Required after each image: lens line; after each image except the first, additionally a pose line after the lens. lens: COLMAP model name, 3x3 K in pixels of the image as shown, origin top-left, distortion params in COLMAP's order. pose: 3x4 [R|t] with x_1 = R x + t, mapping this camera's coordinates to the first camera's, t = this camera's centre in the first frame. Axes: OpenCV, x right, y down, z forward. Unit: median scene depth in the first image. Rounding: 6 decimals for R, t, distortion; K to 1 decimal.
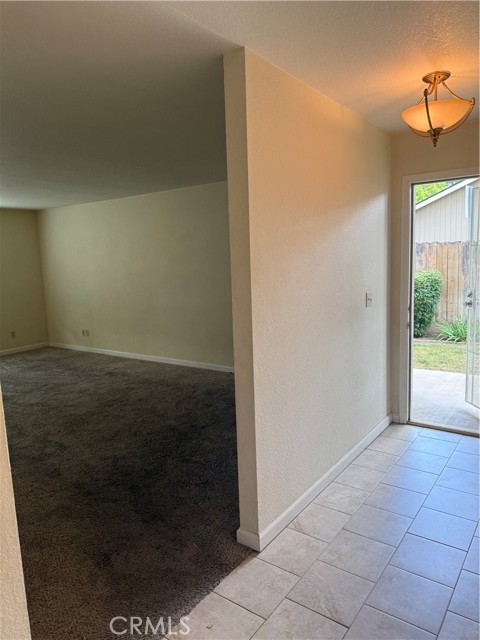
lens RADIAL K [[449.1, 0, 240.0], [0, 449.1, 320.0], [0, 0, 1]] dist [0.182293, -0.338244]
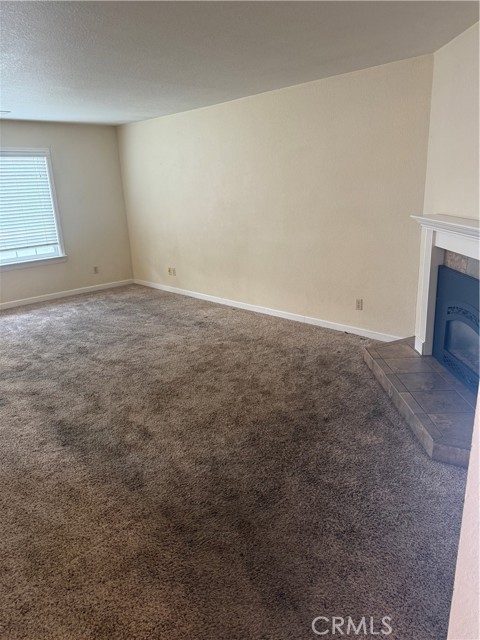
lens RADIAL K [[449.1, 0, 240.0], [0, 449.1, 320.0], [0, 0, 1]] dist [0.182293, -0.338244]
pose [[0.984555, 0.057128, -0.165490, -0.089529], [-0.031496, 0.987638, 0.153557, -0.026994], [0.172217, -0.145974, 0.974183, 0.238273]]
